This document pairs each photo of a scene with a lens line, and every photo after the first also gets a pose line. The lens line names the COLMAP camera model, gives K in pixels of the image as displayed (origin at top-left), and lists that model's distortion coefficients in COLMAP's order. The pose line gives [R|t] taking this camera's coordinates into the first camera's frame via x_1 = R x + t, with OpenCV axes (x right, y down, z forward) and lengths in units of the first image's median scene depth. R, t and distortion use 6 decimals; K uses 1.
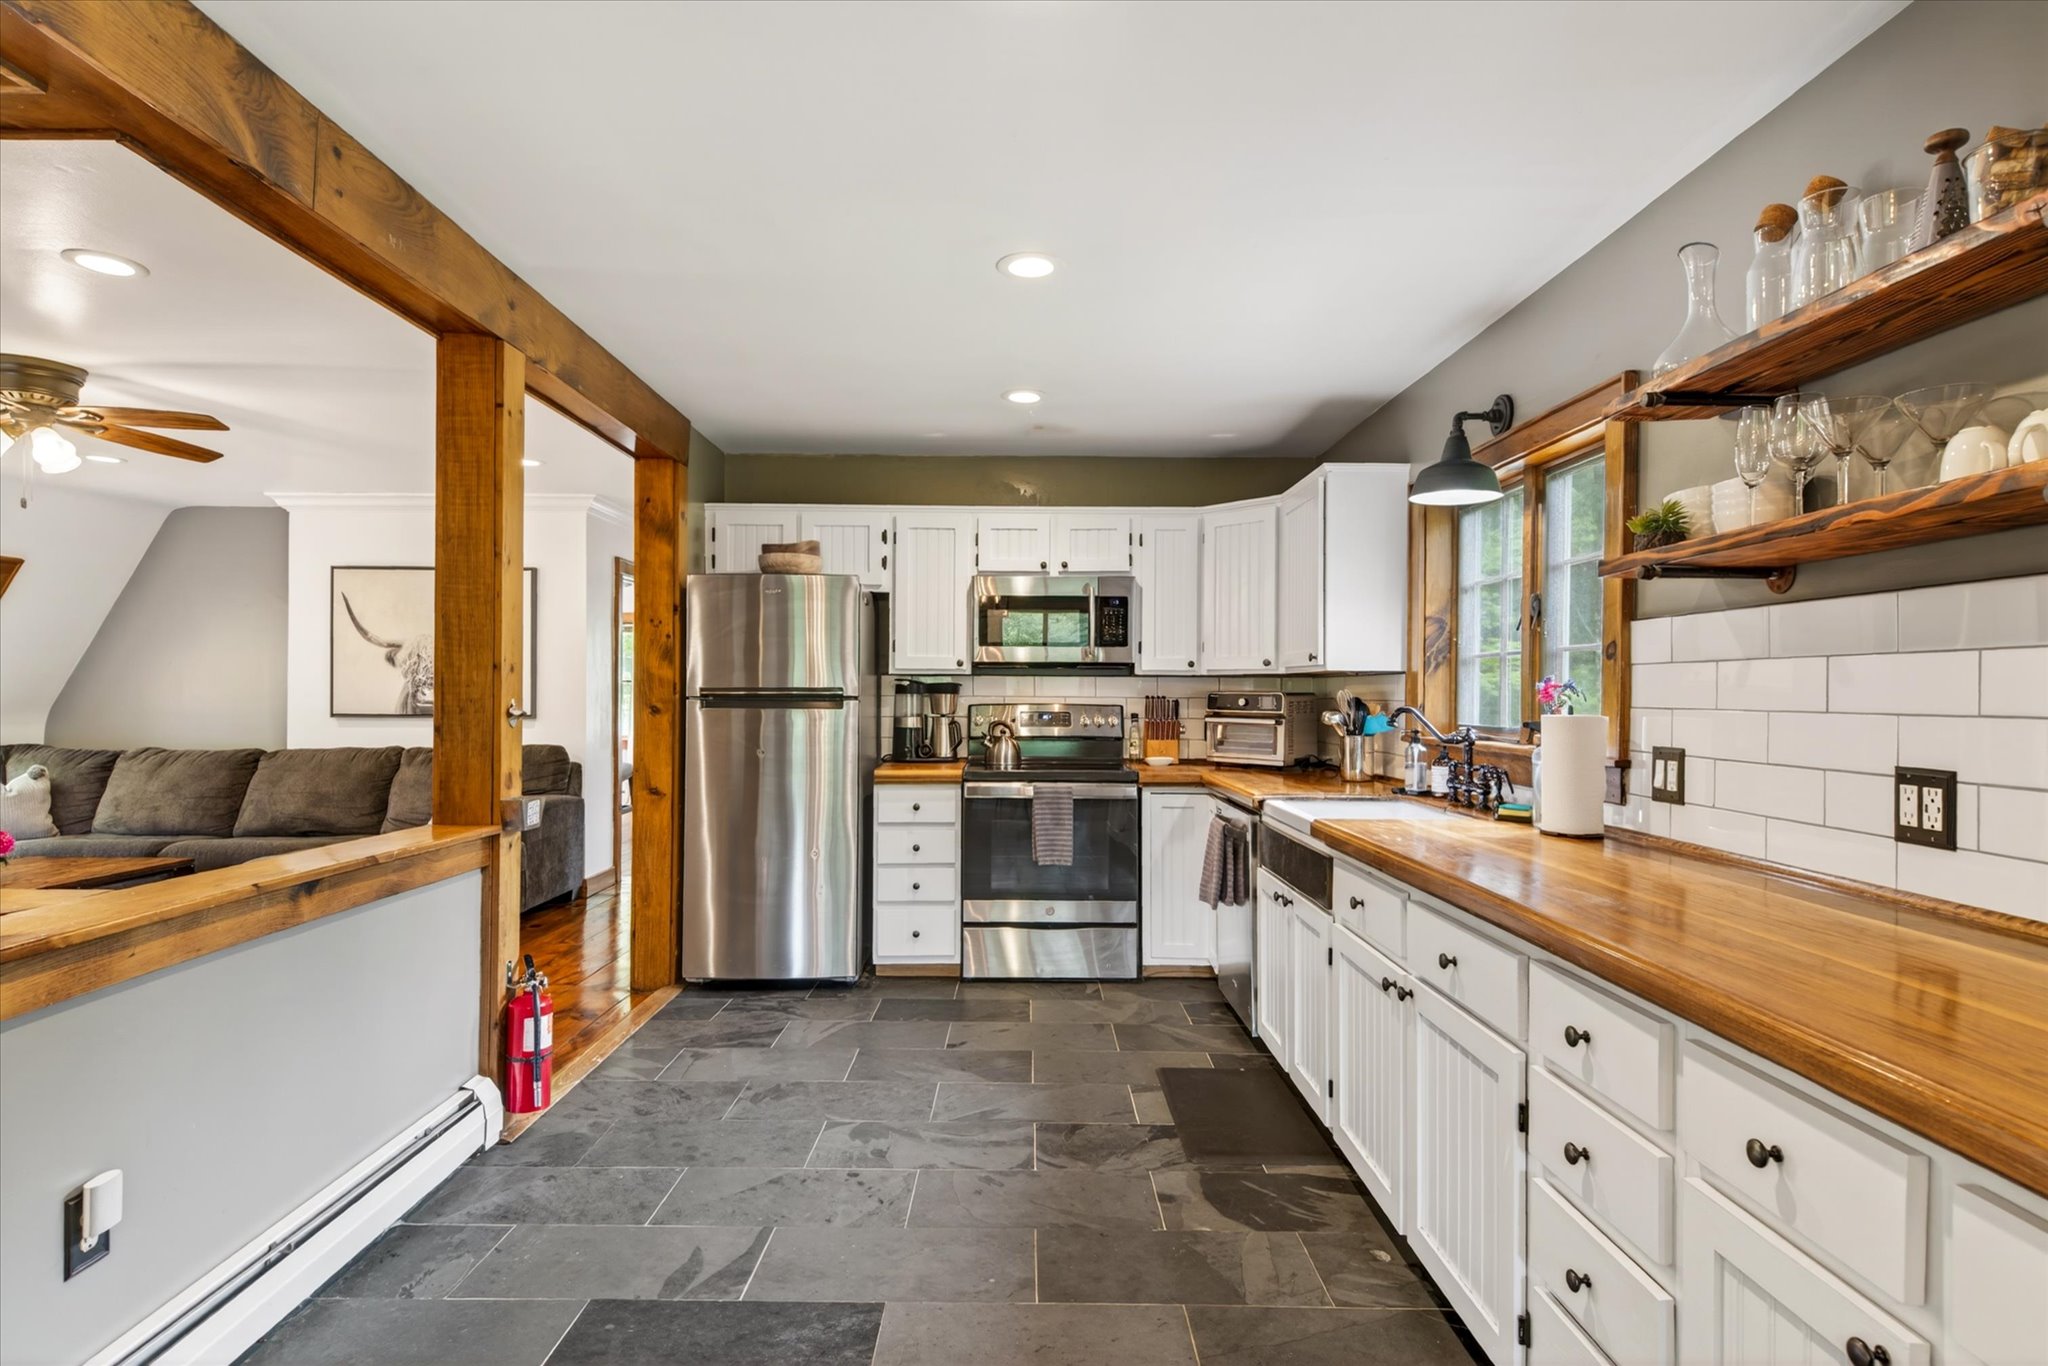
lens RADIAL K [[1072.4, 0, 1026.1], [0, 1072.4, 673.3], [0, 0, 1]] dist [0.005445, 0.000053]
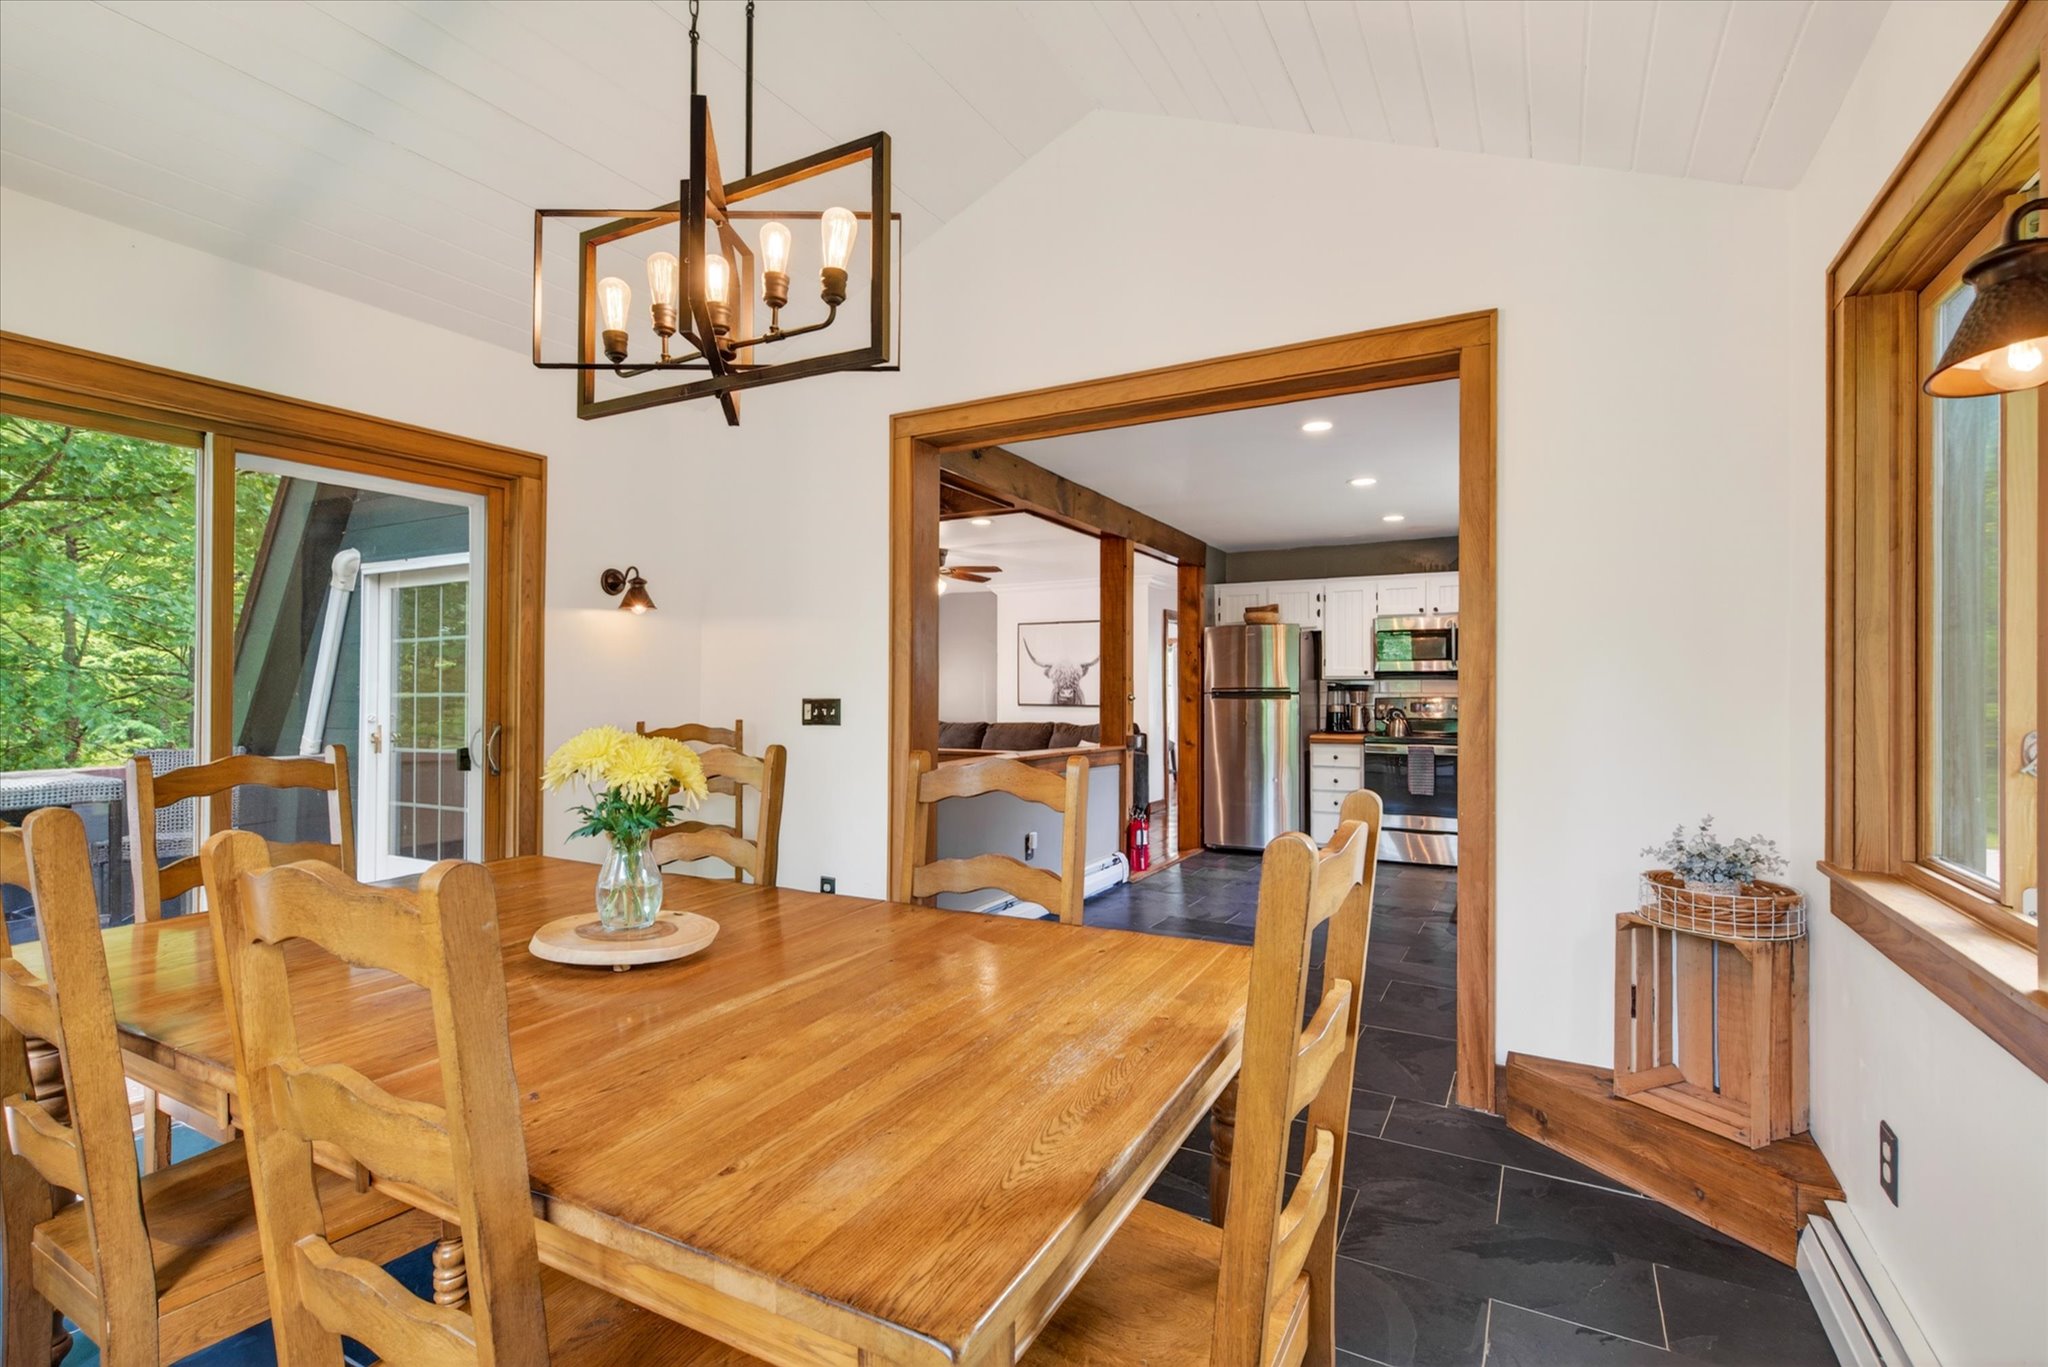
lens RADIAL K [[940.2, 0, 1021.4], [0, 940.2, 684.9], [0, 0, 1]] dist [0.004059, 0.000094]
pose [[0.874261, -0.006258, -0.485416, 0.169240], [0.009145, 0.999952, 0.003579, -0.000348], [0.485370, -0.007568, 0.874276, -0.499355]]
